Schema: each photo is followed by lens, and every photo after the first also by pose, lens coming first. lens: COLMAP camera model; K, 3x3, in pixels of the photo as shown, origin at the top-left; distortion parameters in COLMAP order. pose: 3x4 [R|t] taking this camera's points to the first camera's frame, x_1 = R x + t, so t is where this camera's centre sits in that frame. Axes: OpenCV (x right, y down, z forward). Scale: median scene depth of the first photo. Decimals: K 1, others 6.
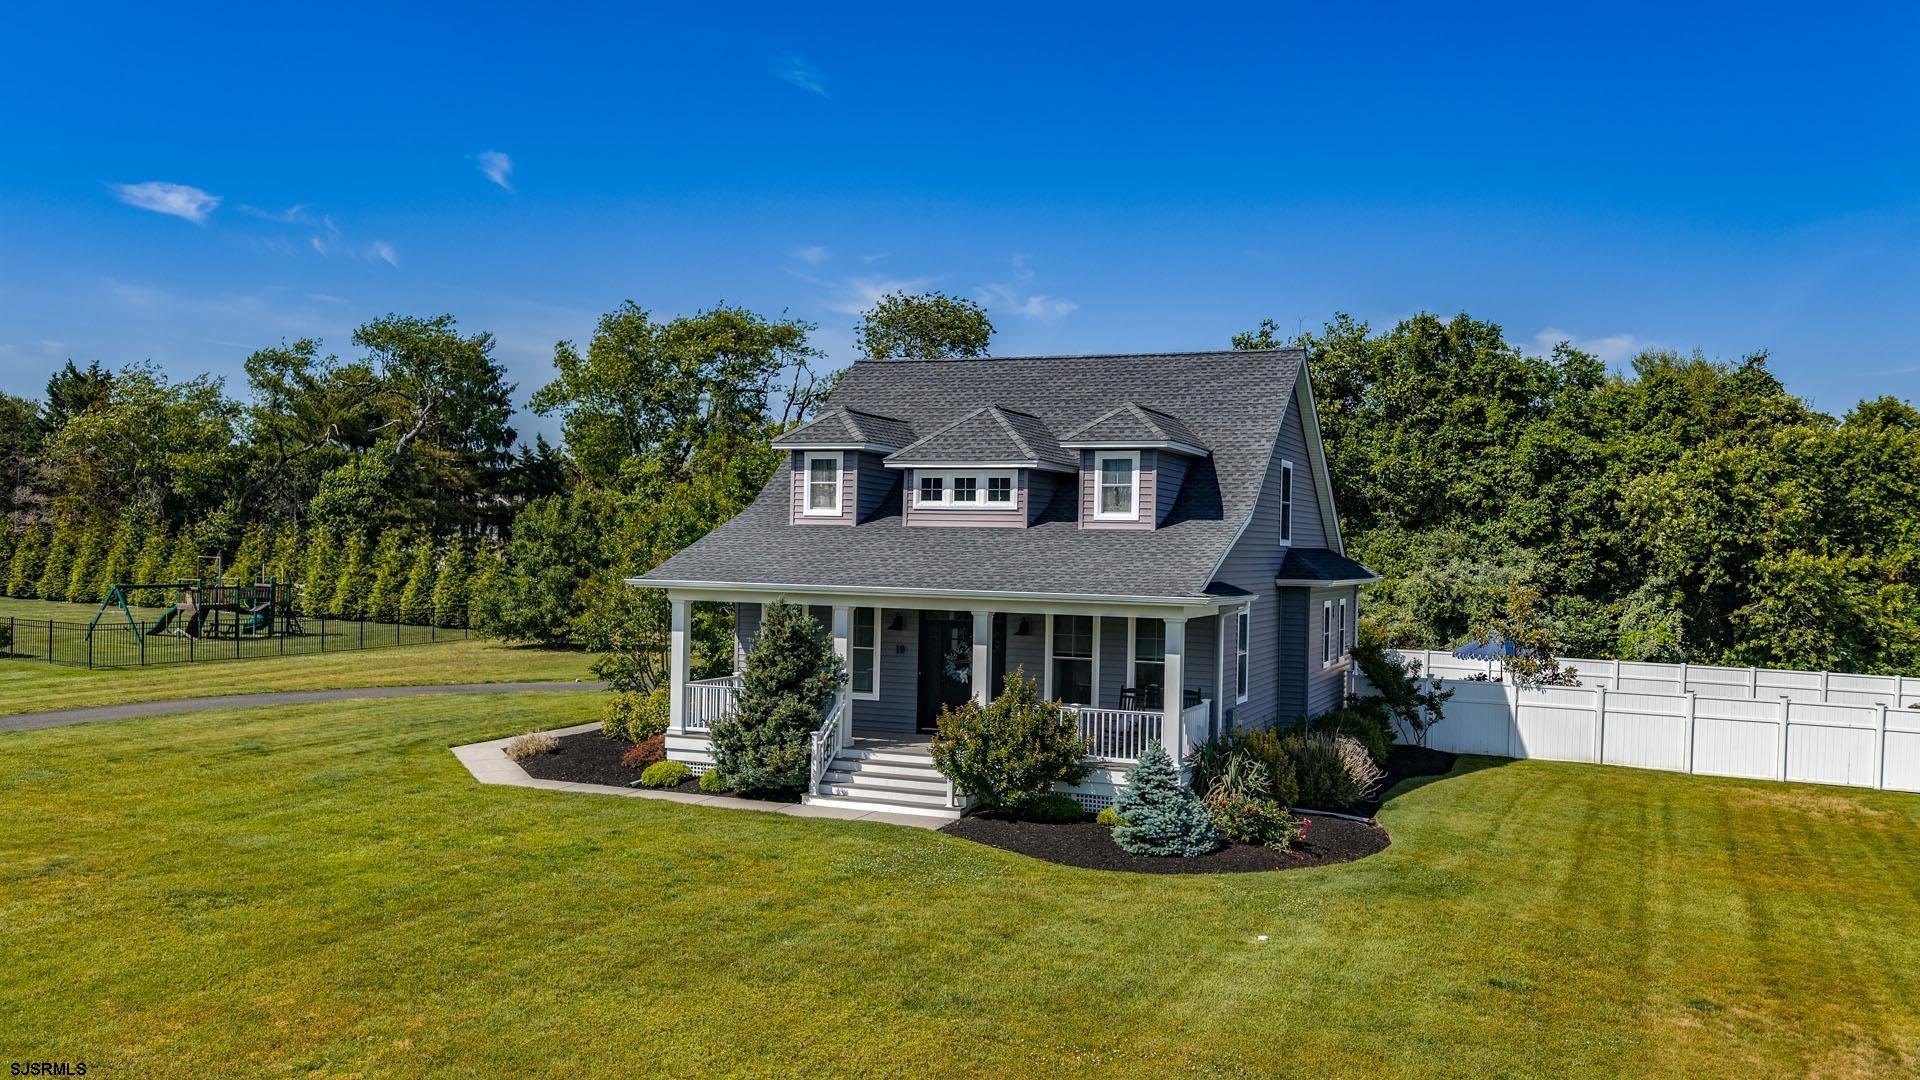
lens RADIAL K [[1561.8, 0, 960.0], [0, 1561.8, 540.0], [0, 0, 1]] dist [0.000888, -0.000323]
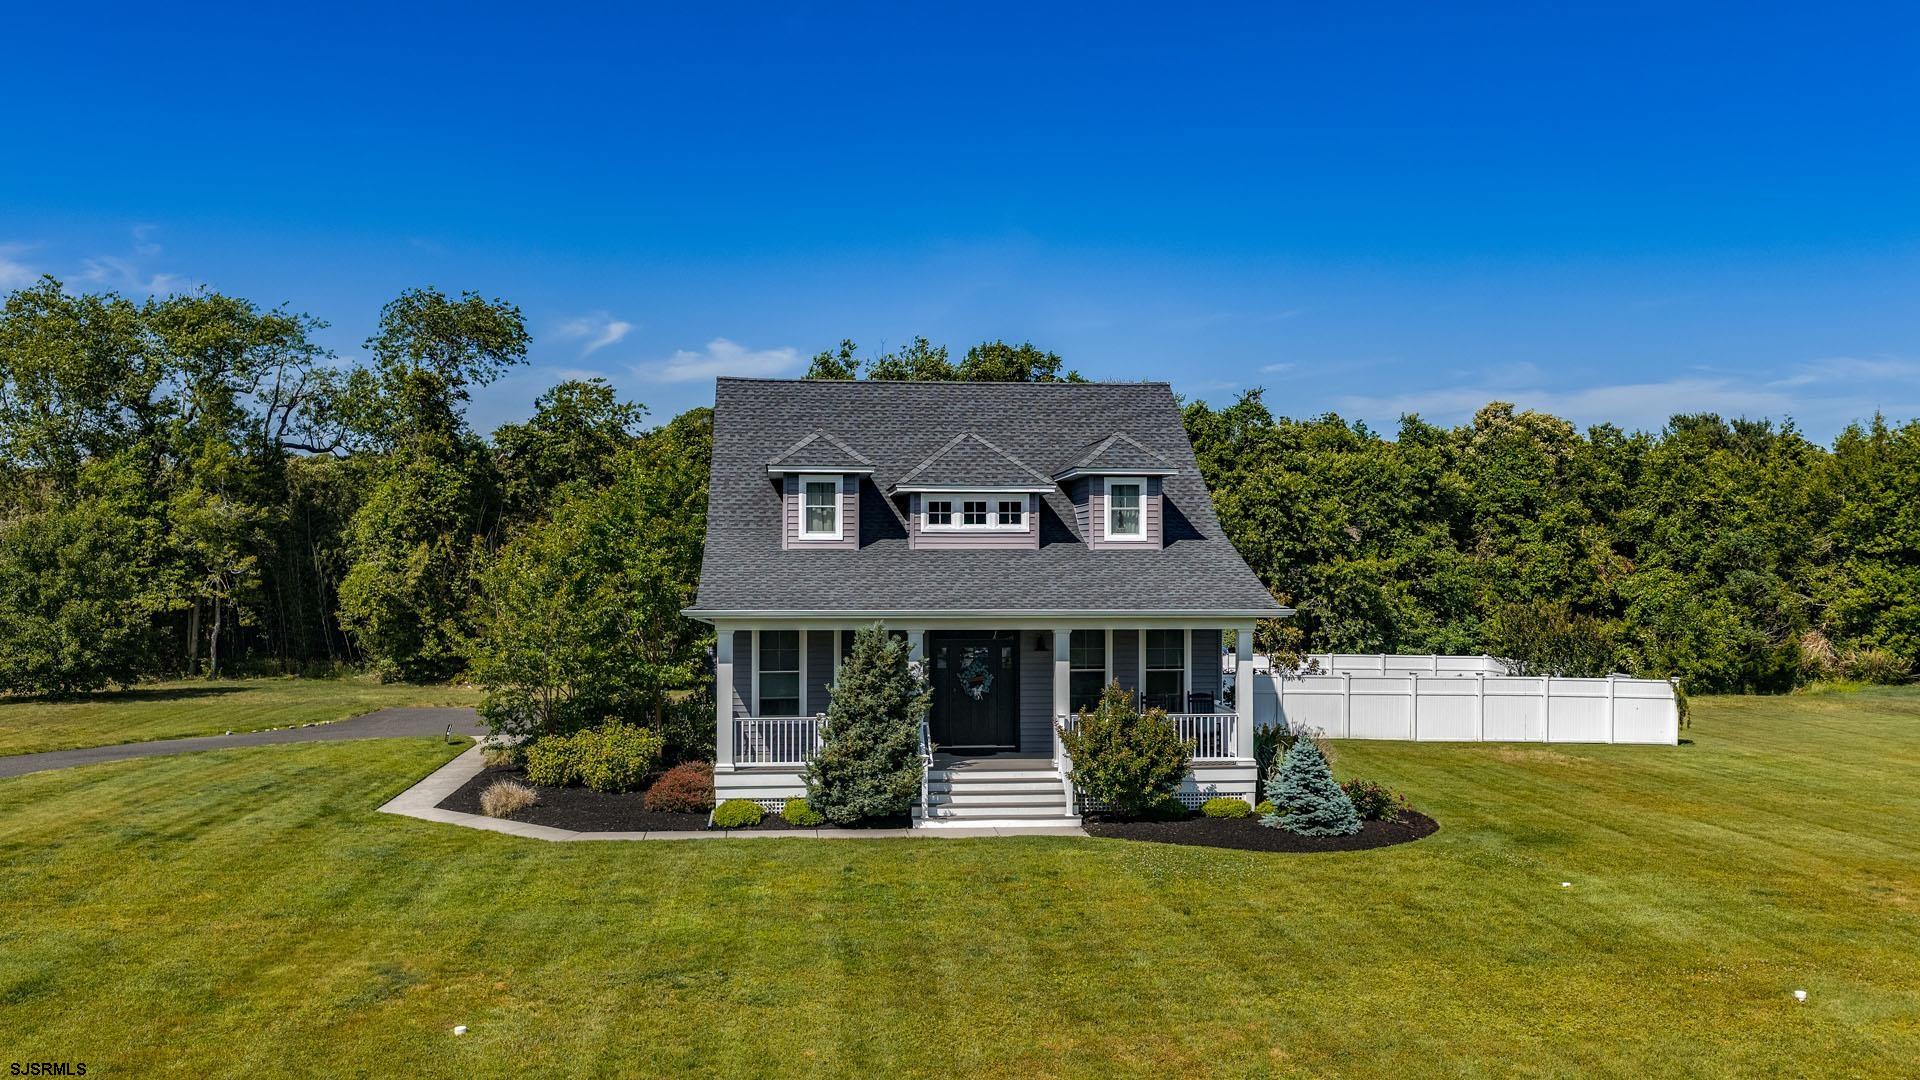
lens RADIAL K [[1600.8, 0, 960.0], [0, 1600.8, 540.0], [0, 0, 1]] dist [0.007471, -0.000814]
pose [[0.883716, -0.012238, 0.467864, -0.511589], [0.014900, 0.999887, -0.001988, -0.012759], [-0.467787, 0.008727, 0.883798, 0.068434]]
